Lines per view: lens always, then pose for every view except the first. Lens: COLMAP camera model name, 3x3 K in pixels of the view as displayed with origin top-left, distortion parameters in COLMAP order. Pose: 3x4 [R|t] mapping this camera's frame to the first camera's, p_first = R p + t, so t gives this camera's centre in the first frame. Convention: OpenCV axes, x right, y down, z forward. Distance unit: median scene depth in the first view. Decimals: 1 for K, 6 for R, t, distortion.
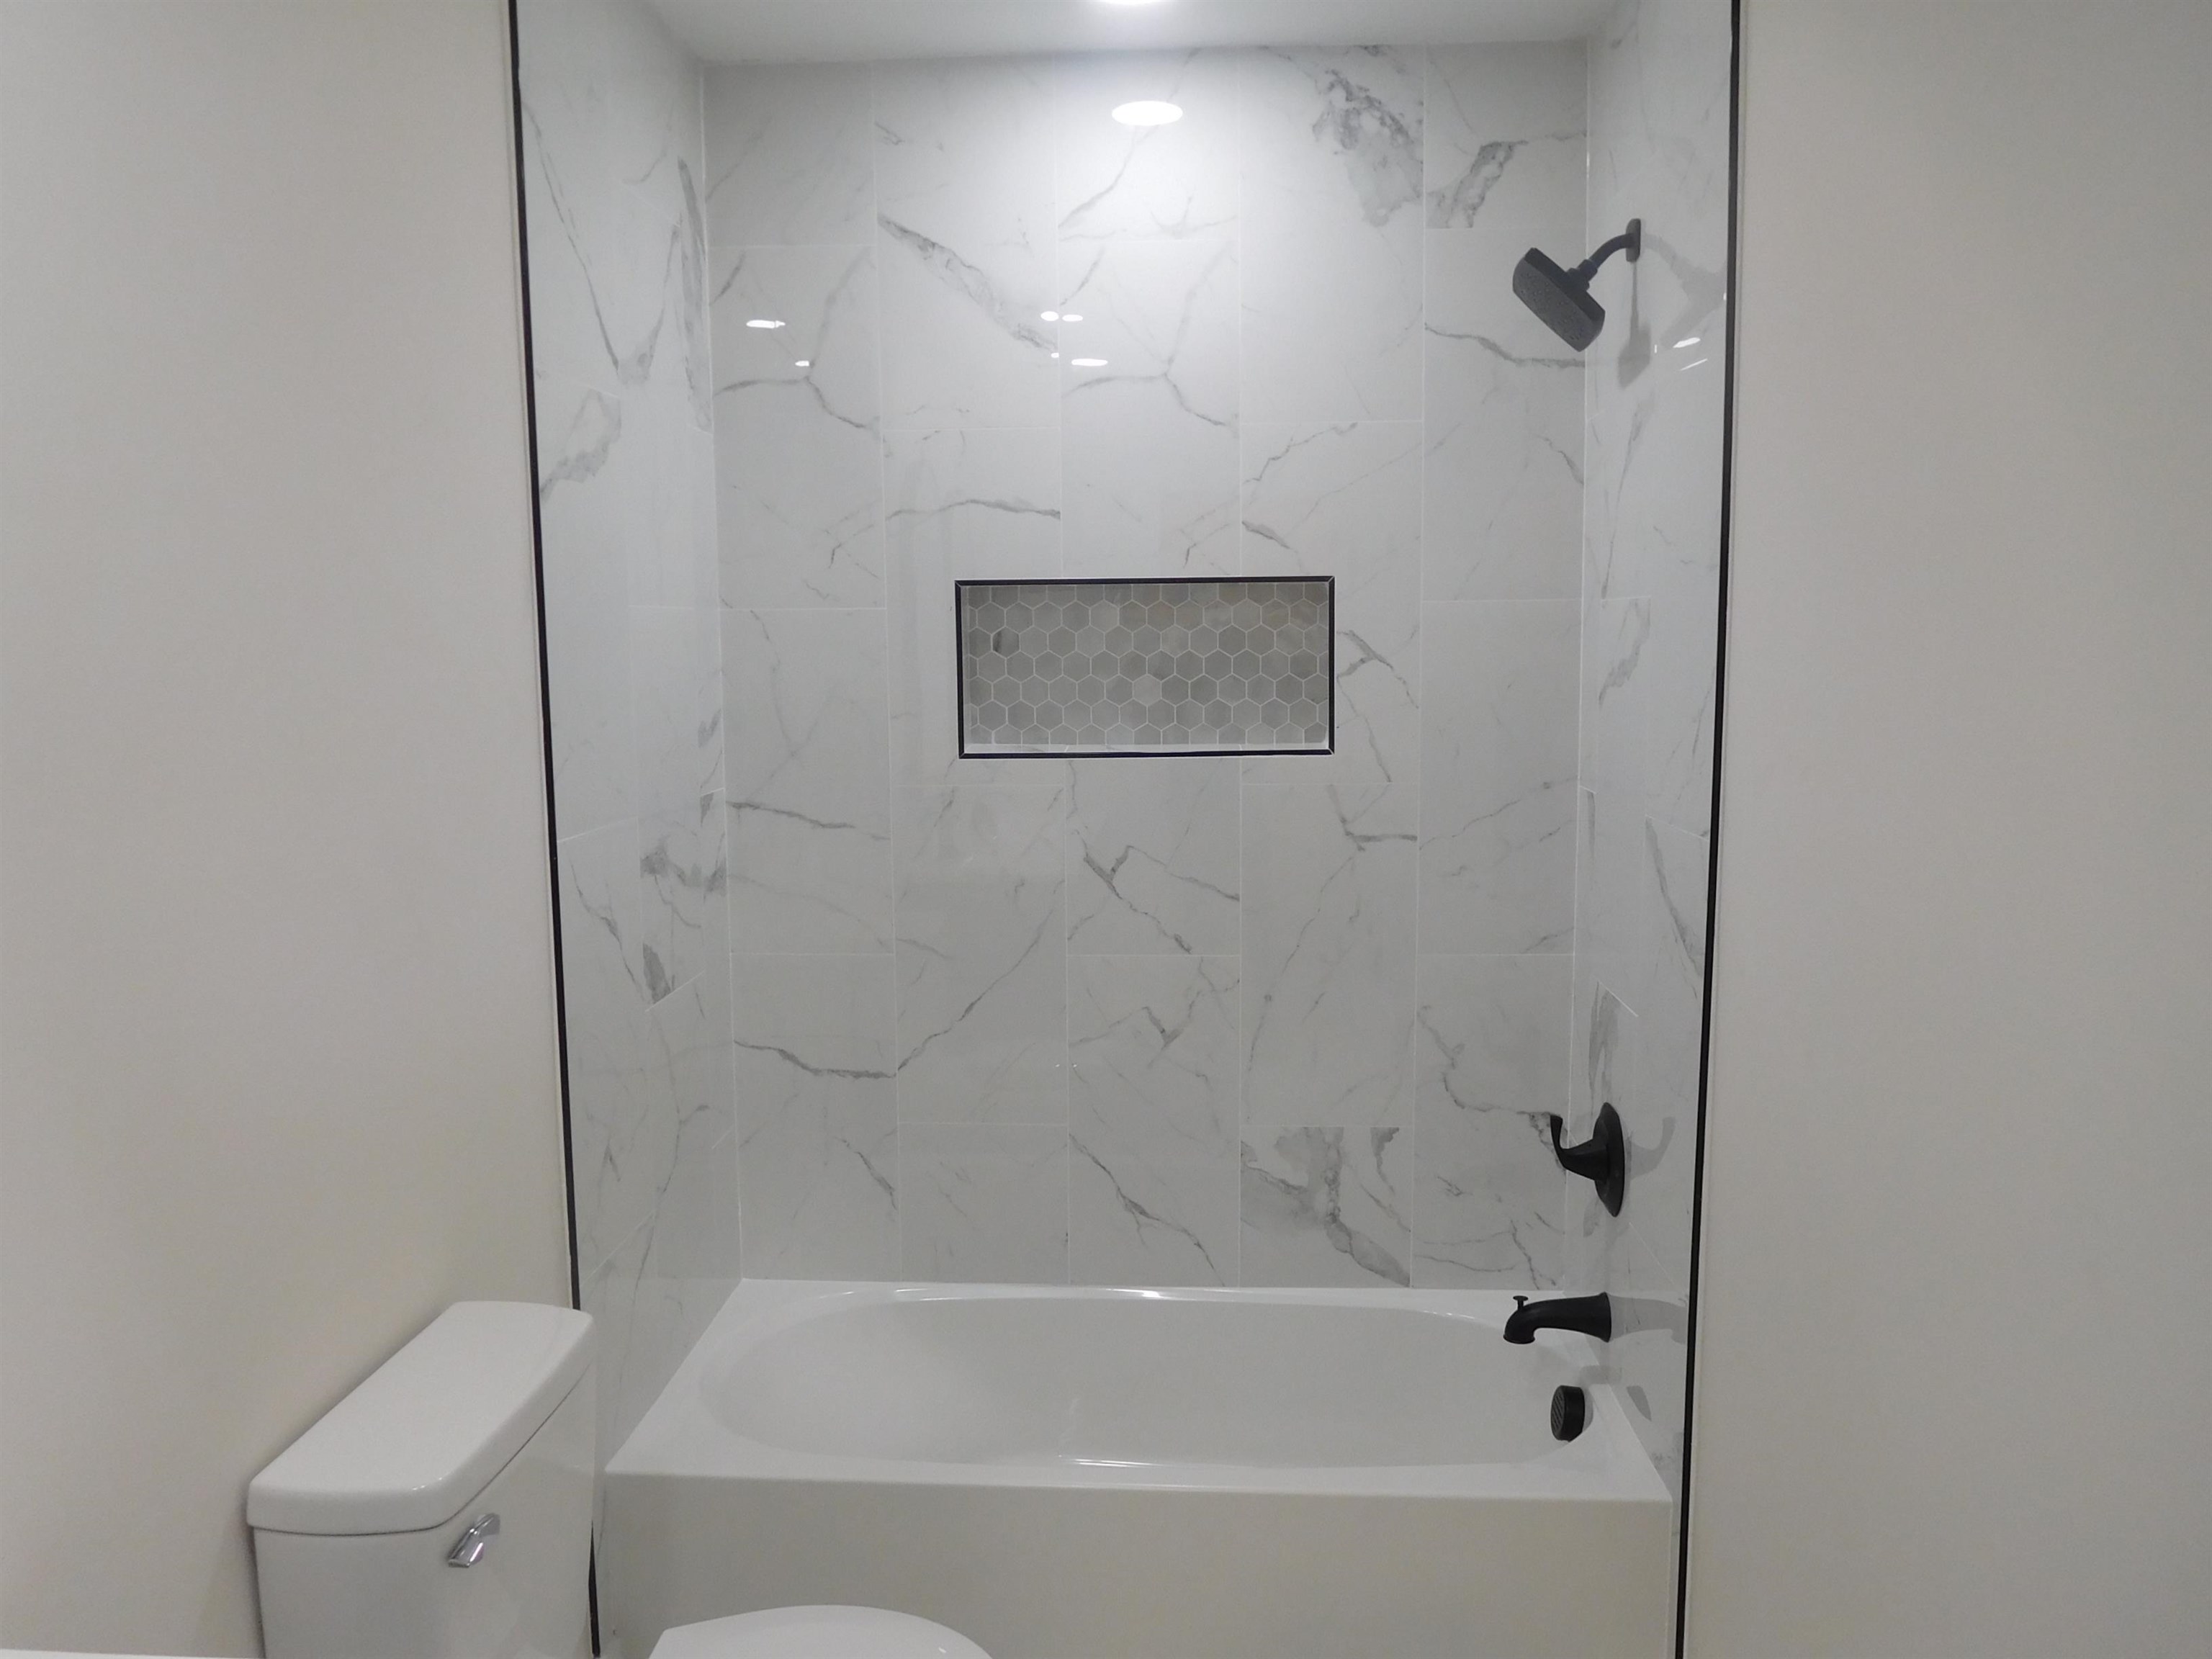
lens RADIAL K [[1657.2, 0, 1120.6], [0, 1657.2, 835.5], [0, 0, 1]] dist [-0.023167, 0.011854]
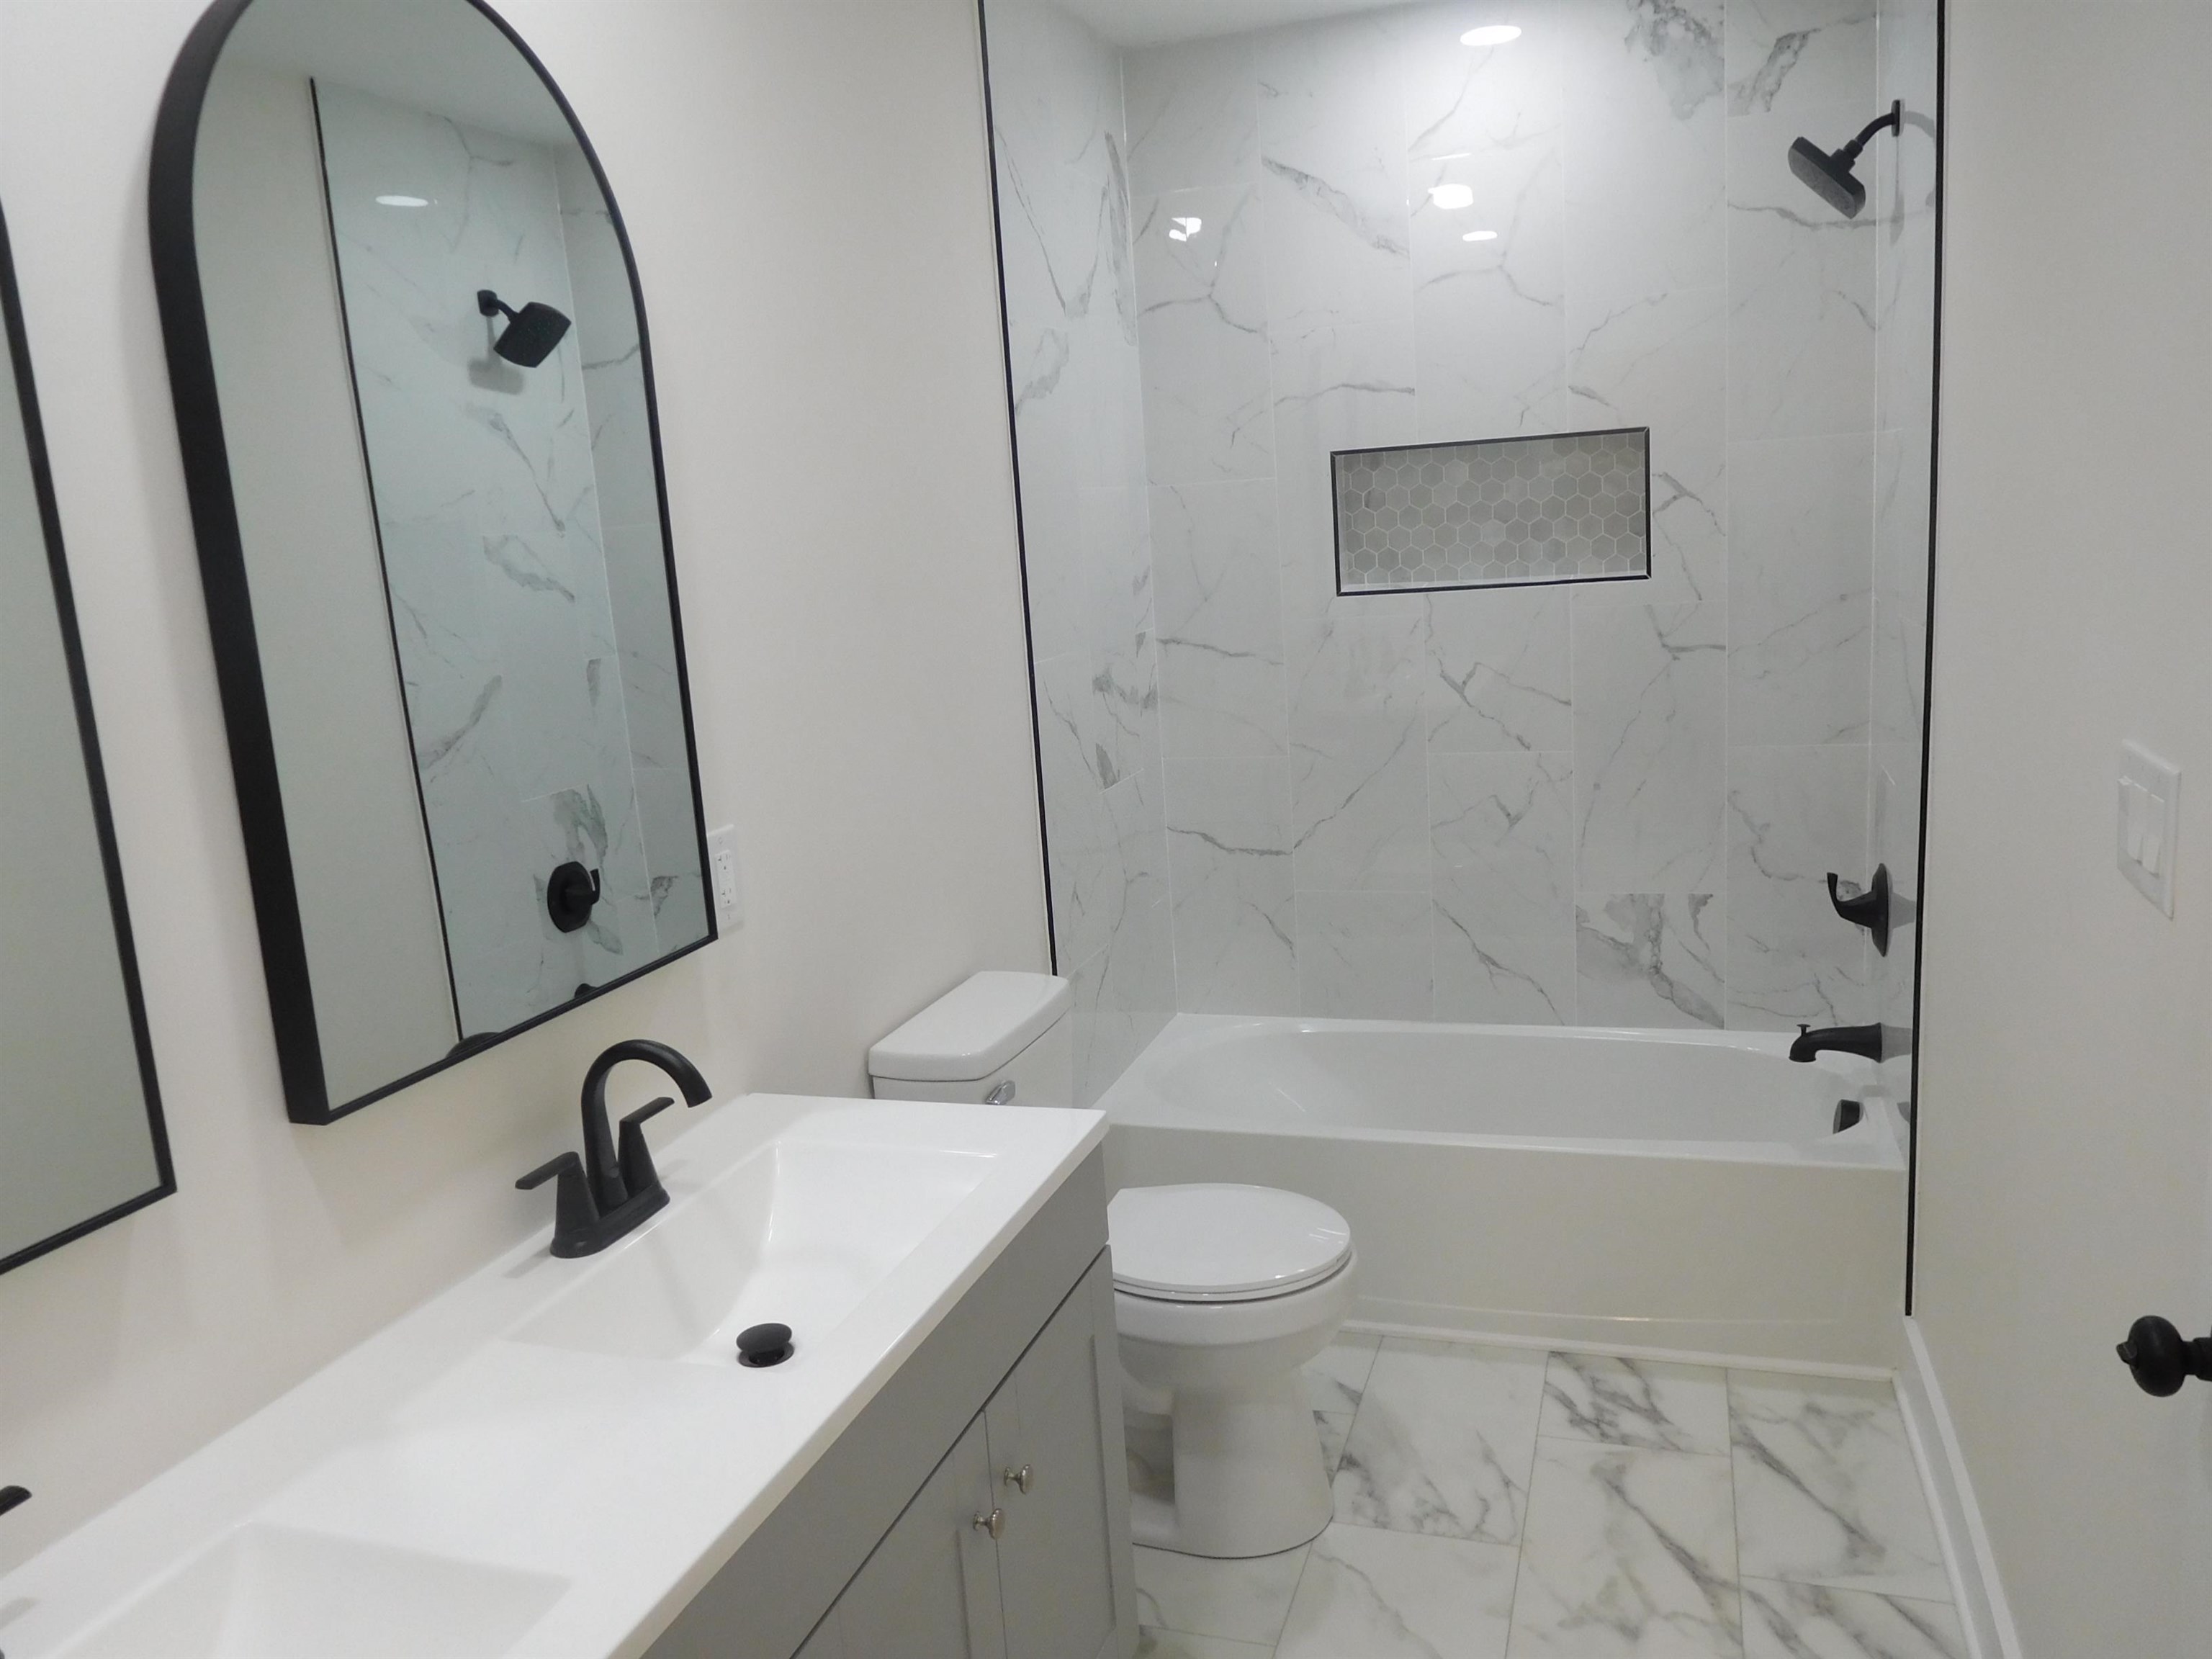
lens RADIAL K [[1657.2, 0, 1105.9], [0, 1657.2, 839.6], [0, 0, 1]] dist [-0.023167, 0.011854]
pose [[0.961880, -0.004520, -0.273433, 0.077335], [0.026862, 0.996590, 0.078023, 0.035003], [0.272148, -0.082394, 0.958721, -0.262528]]
